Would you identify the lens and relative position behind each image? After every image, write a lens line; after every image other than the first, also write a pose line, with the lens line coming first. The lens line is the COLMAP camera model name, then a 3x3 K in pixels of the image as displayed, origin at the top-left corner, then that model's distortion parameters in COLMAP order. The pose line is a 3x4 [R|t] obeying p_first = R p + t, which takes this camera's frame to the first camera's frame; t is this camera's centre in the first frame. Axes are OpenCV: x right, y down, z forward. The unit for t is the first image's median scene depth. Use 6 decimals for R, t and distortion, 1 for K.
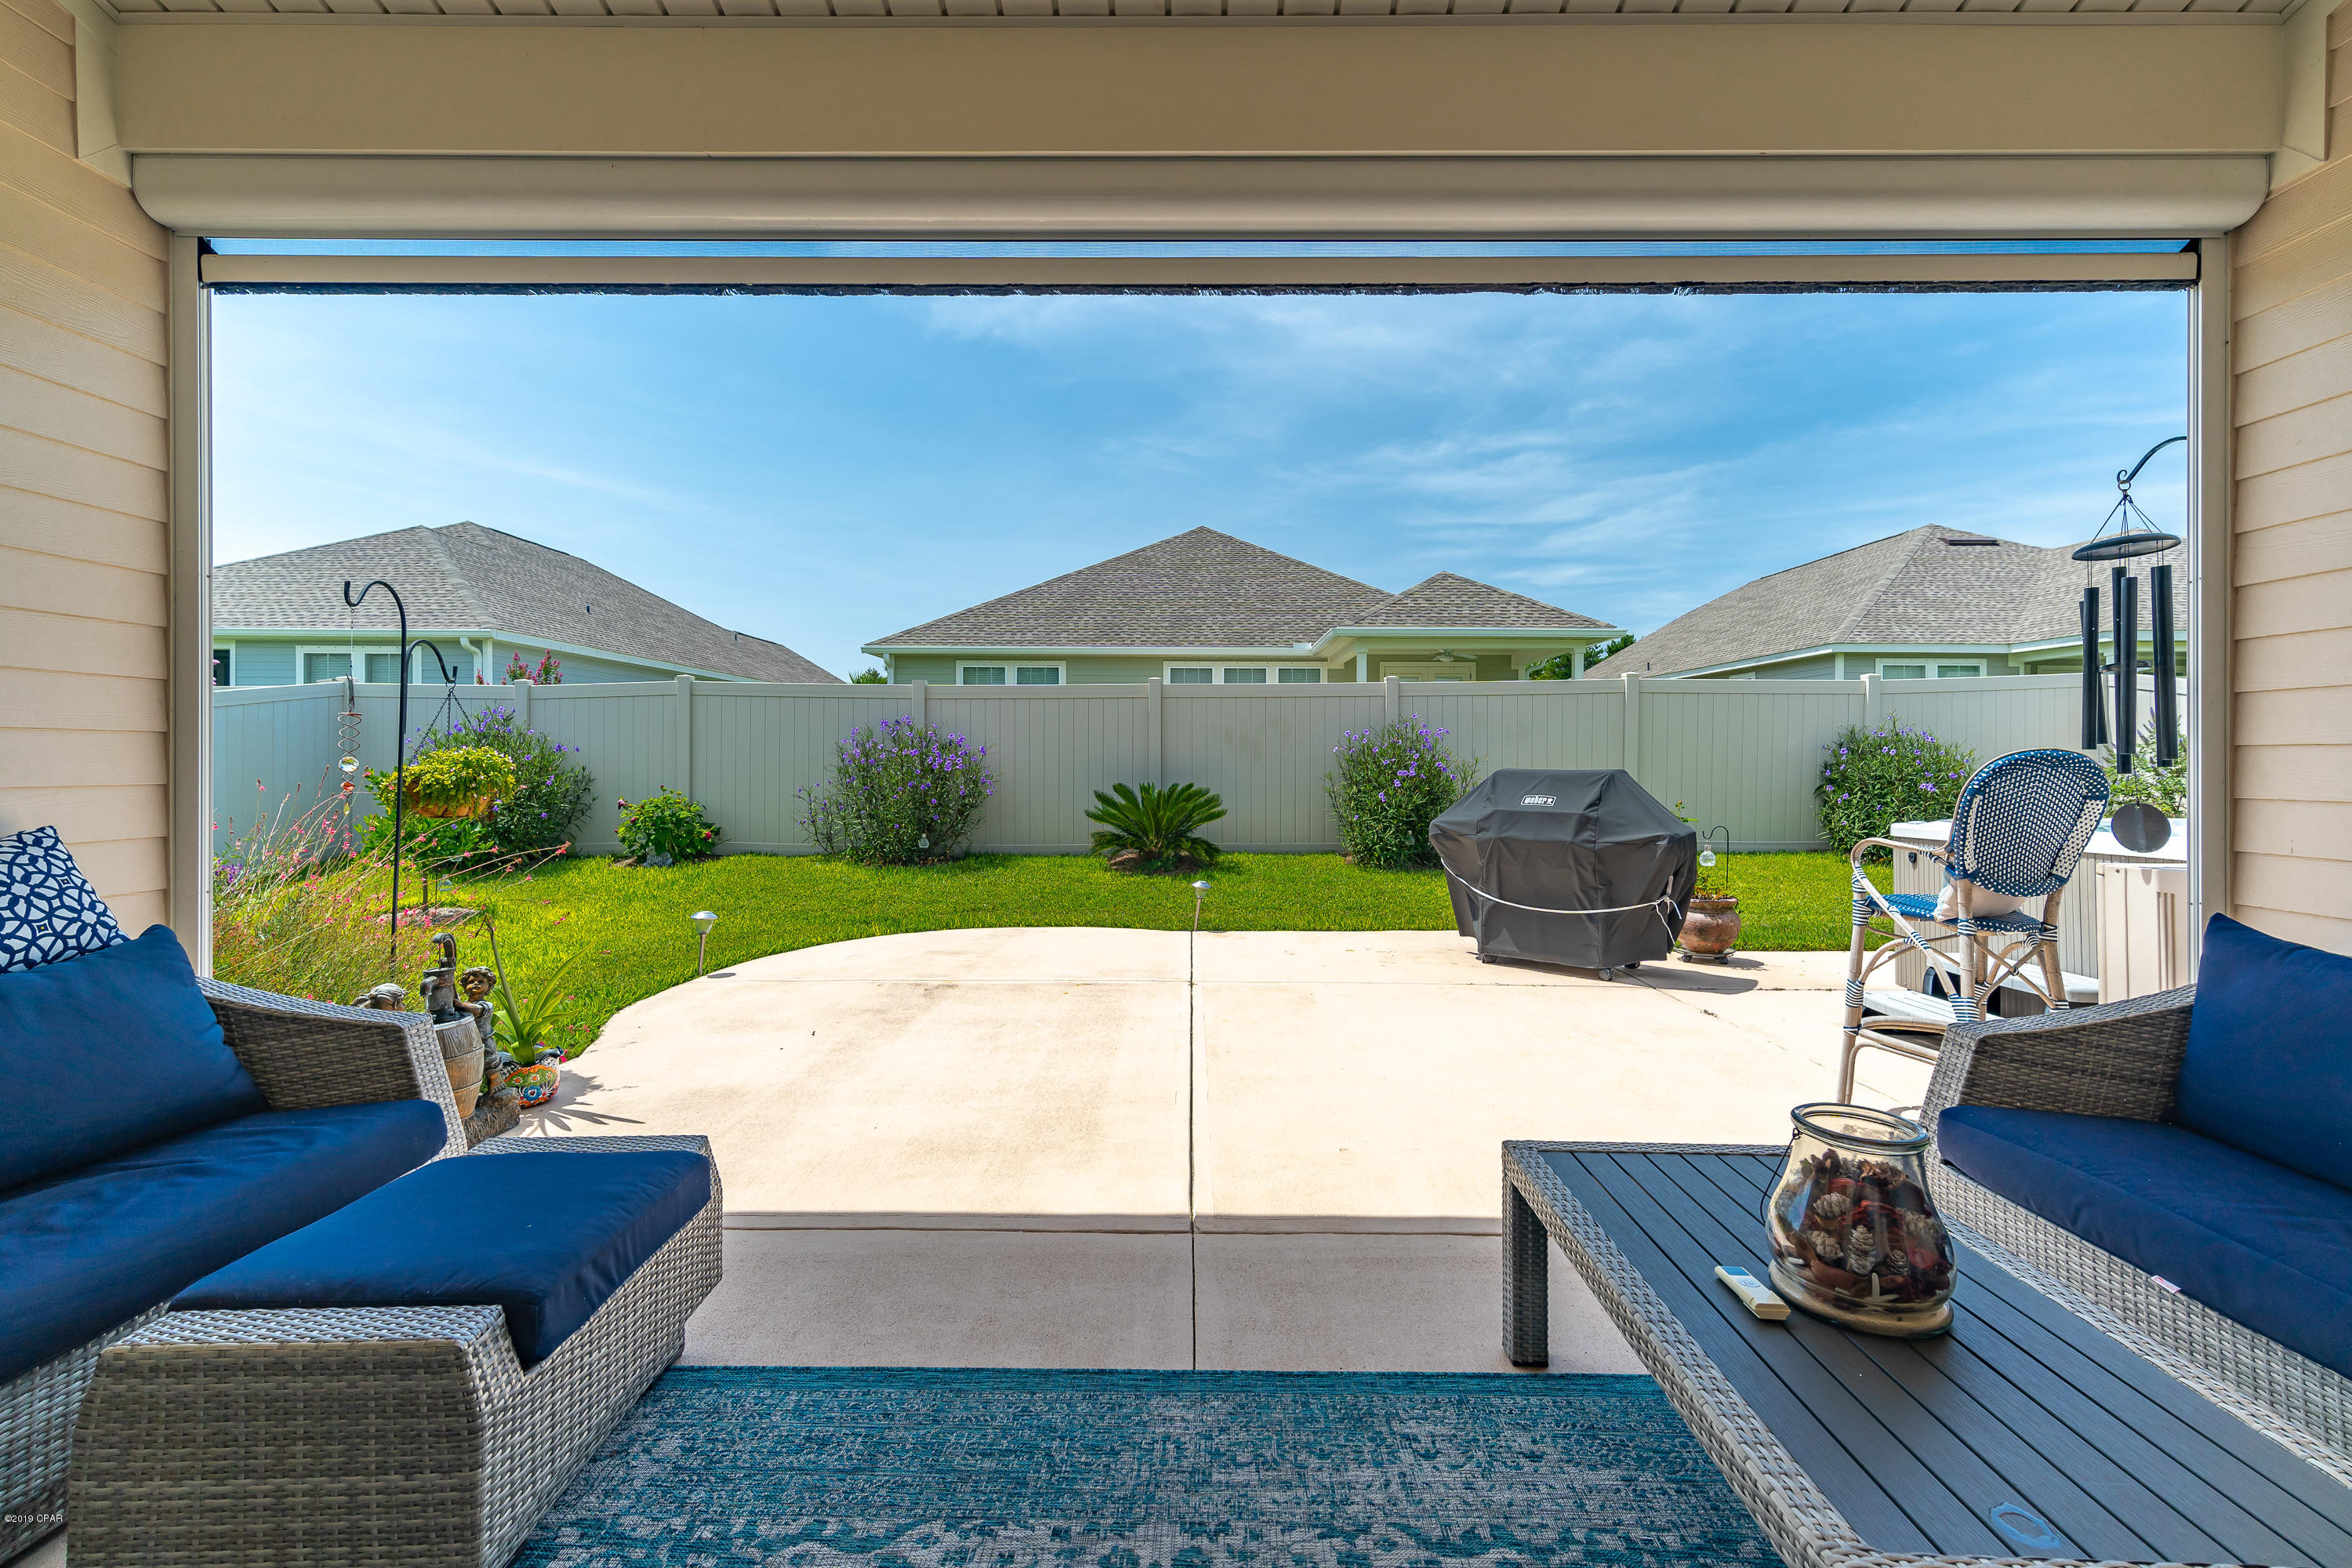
lens RADIAL K [[985.4, 0, 1194.9], [0, 985.4, 767.3], [0, 0, 1]] dist [0.004172, -0.000134]
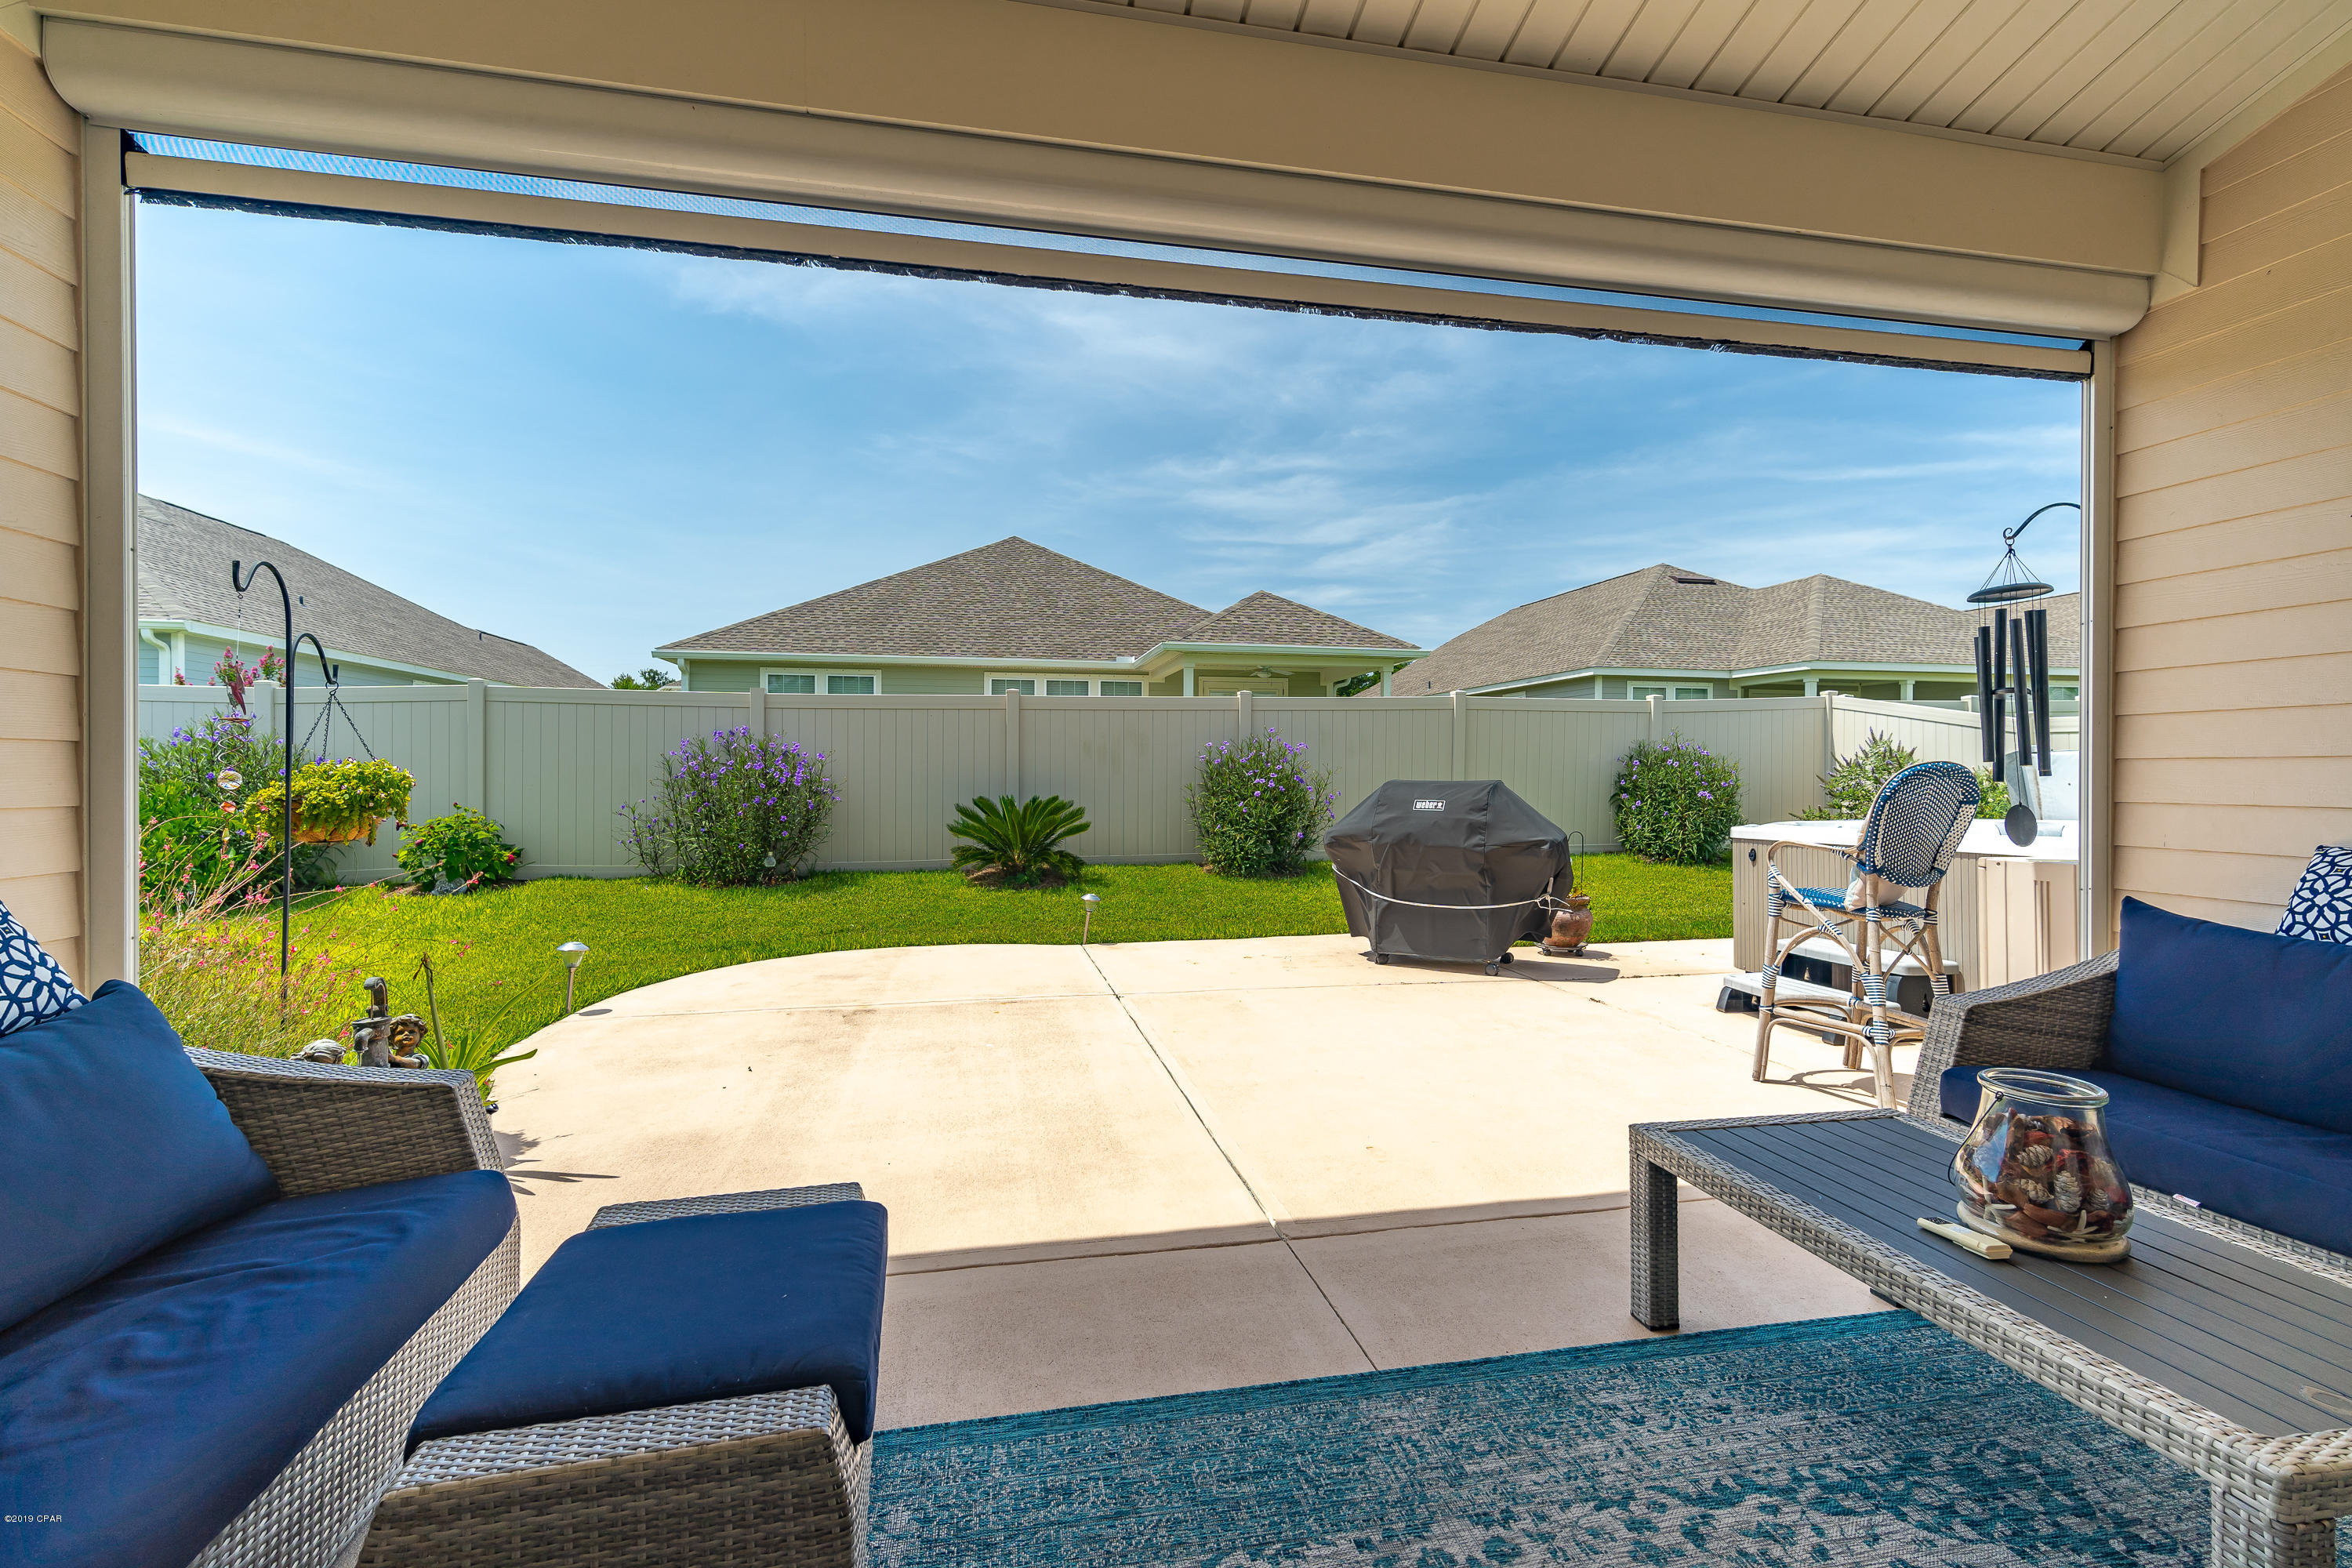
lens RADIAL K [[978.2, 0, 1176.0], [0, 978.2, 784.0], [0, 0, 1]] dist [0.003662, 0.000226]
pose [[0.980458, -0.004777, 0.196671, -0.253756], [0.003867, 0.999980, 0.005009, -0.001157], [-0.196691, -0.004150, 0.980457, 0.031751]]
